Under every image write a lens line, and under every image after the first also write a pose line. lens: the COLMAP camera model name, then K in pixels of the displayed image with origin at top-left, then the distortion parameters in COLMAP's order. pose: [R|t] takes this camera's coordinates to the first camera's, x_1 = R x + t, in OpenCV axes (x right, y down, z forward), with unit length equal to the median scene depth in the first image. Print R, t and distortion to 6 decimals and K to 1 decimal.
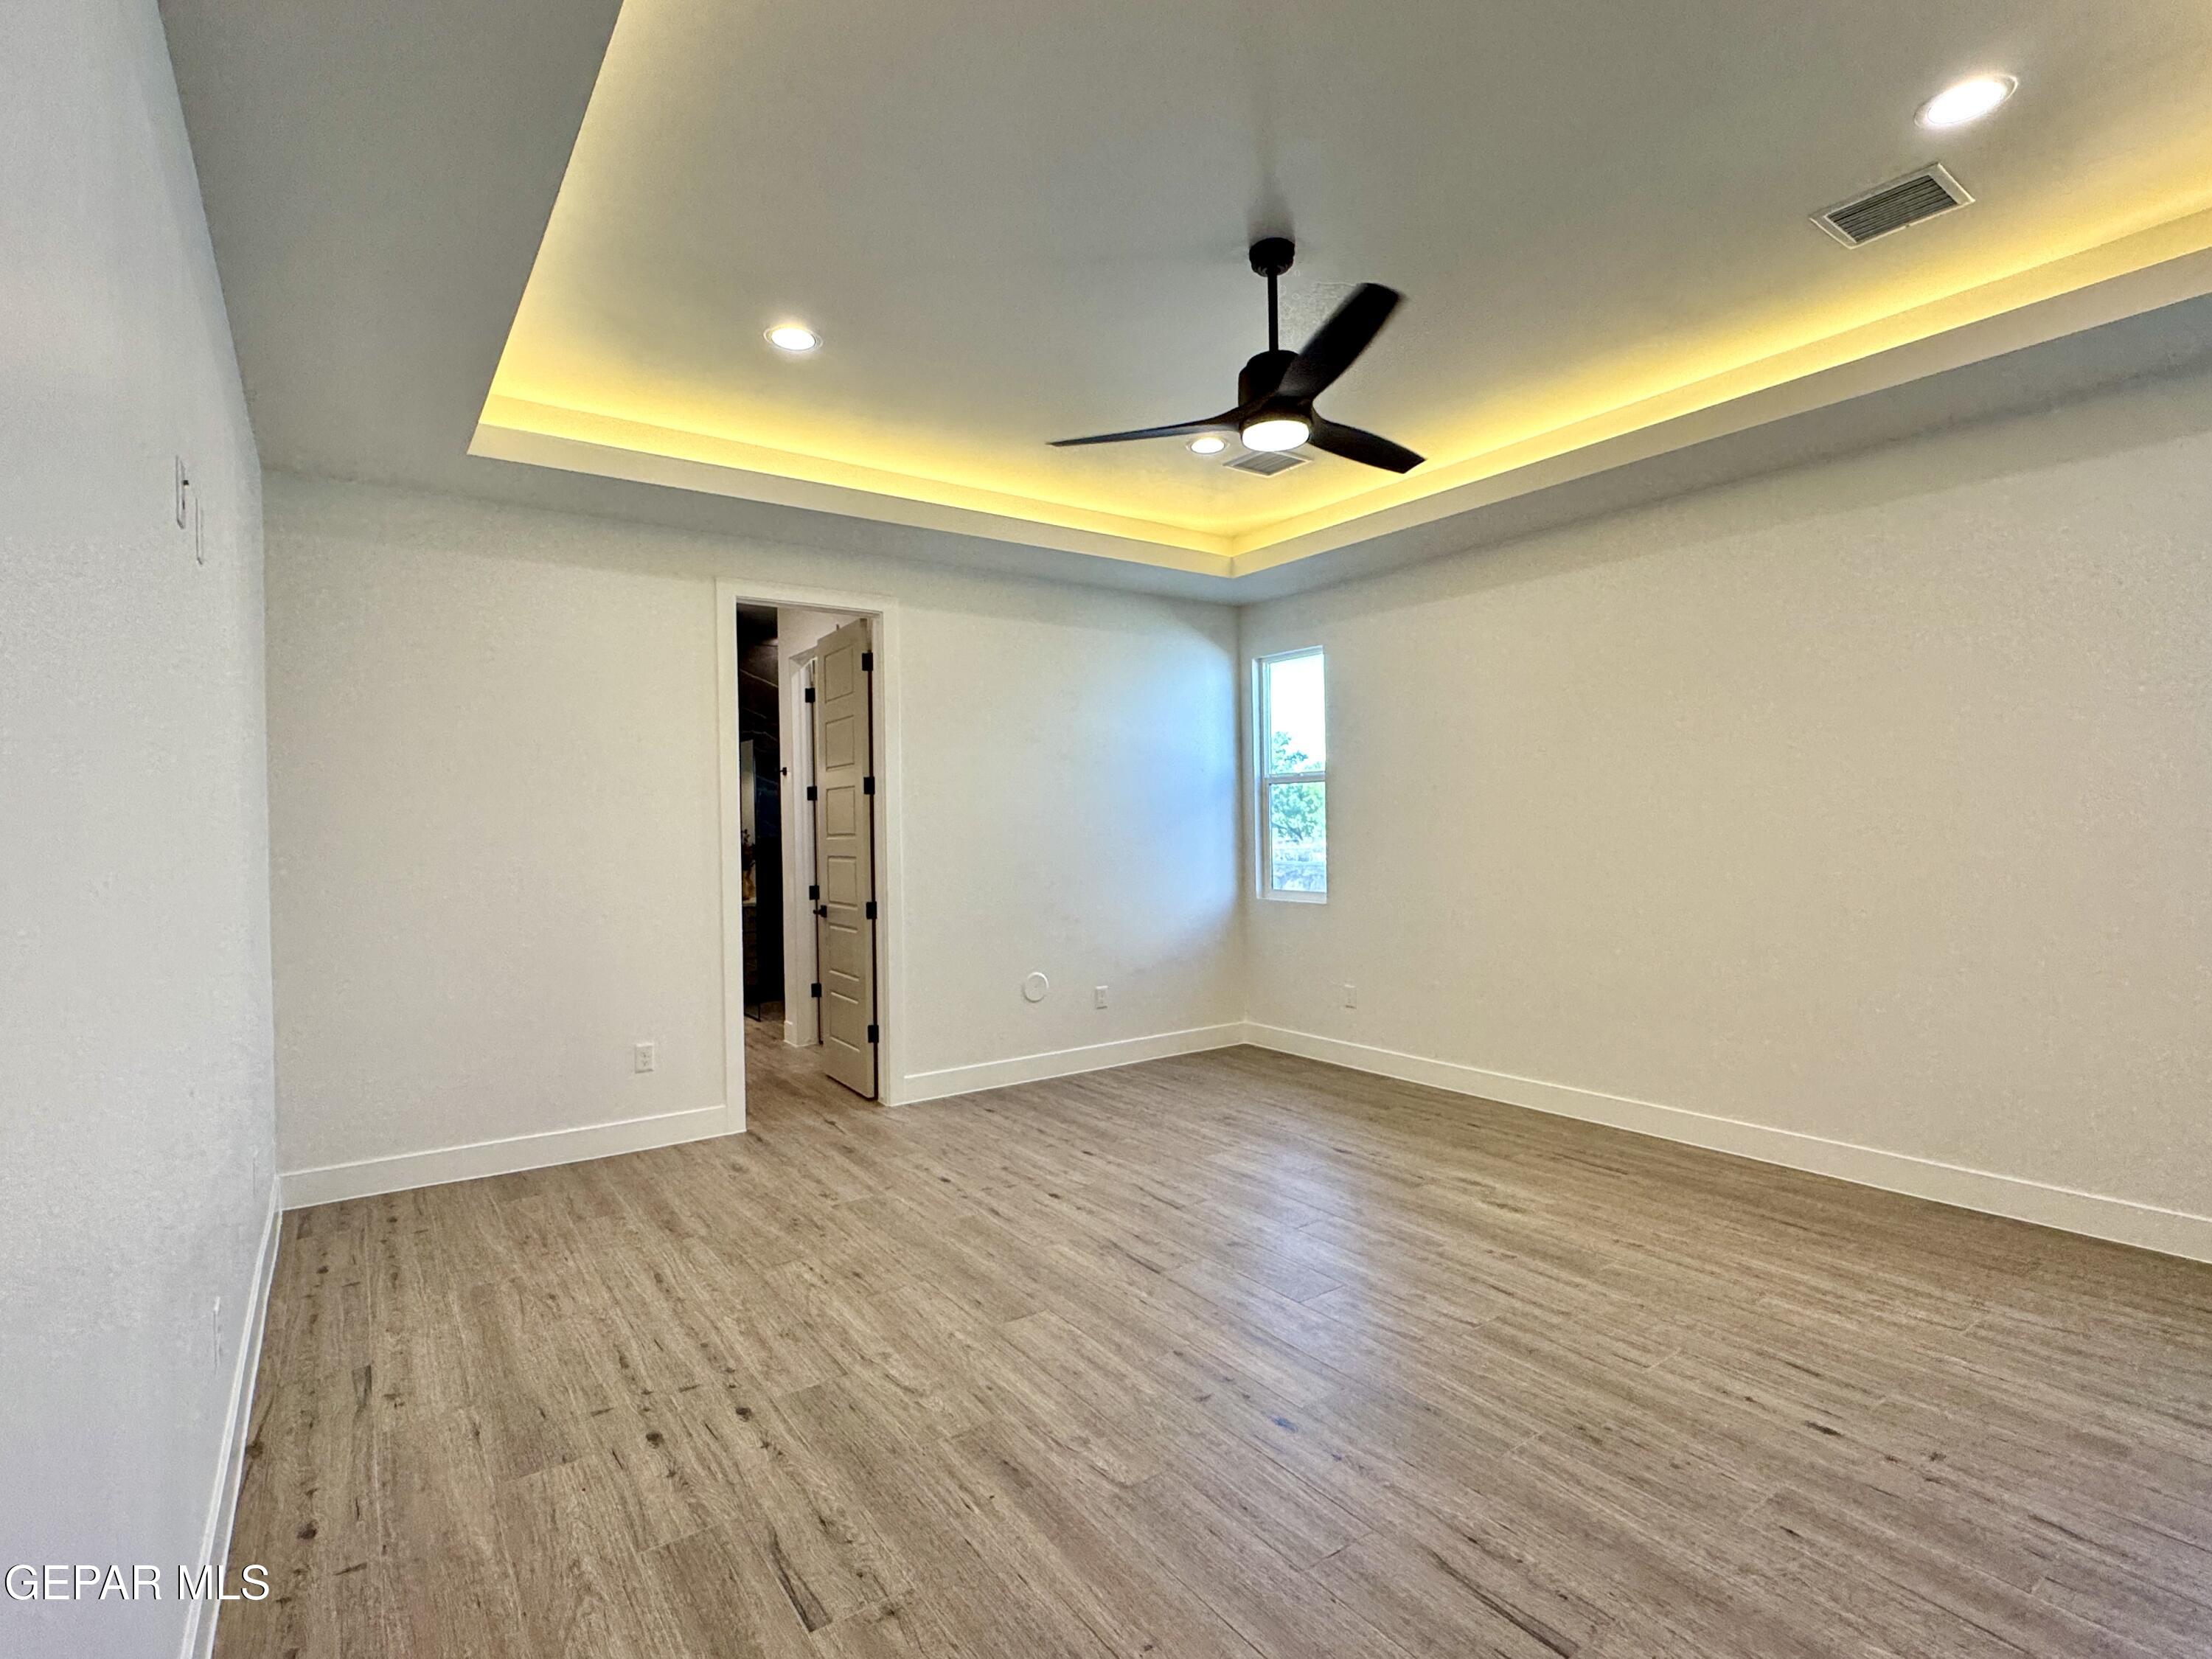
lens RADIAL K [[1065.6, 0, 1106.0], [0, 1065.6, 829.5], [0, 0, 1]] dist [-0.001251, -0.000003]
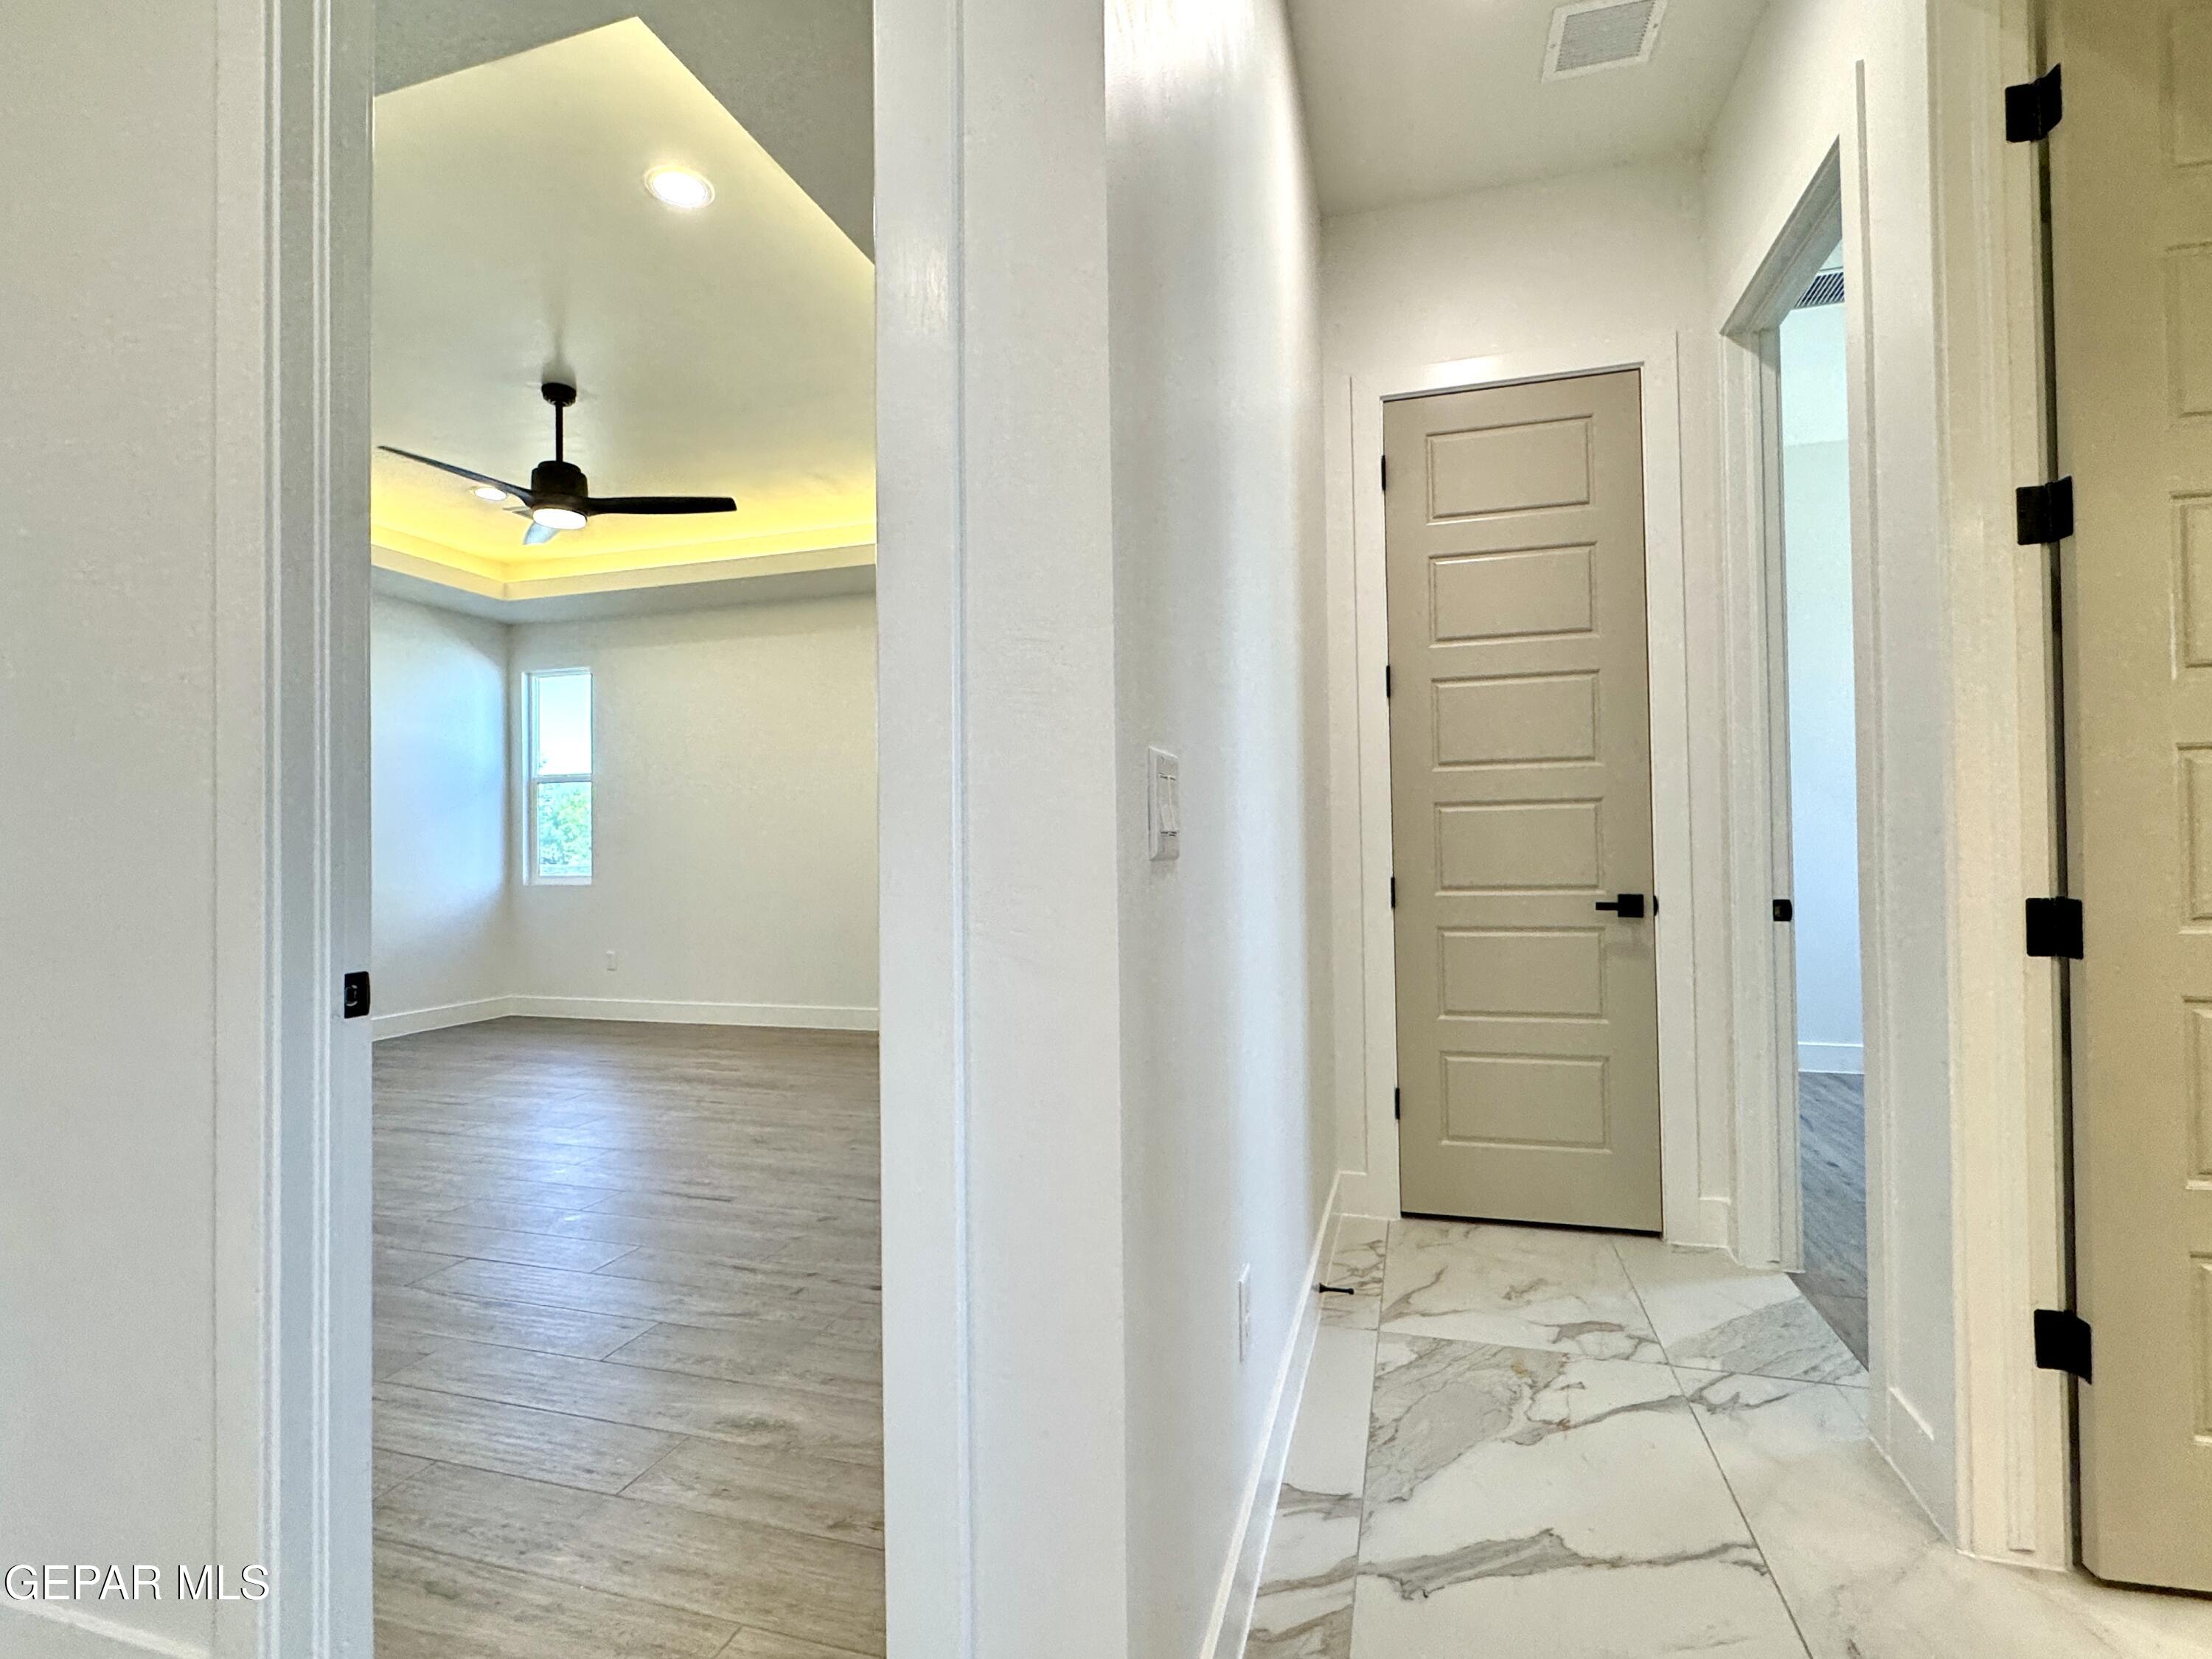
lens RADIAL K [[1045.5, 0, 1106.0], [0, 1045.5, 829.5], [0, 0, 1]] dist [0.000896, 0.000095]
pose [[0.787026, 0.015557, 0.616723, -0.075944], [0.002150, 0.999607, -0.027959, 0.053061], [-0.616916, 0.023330, 0.786683, -0.335565]]
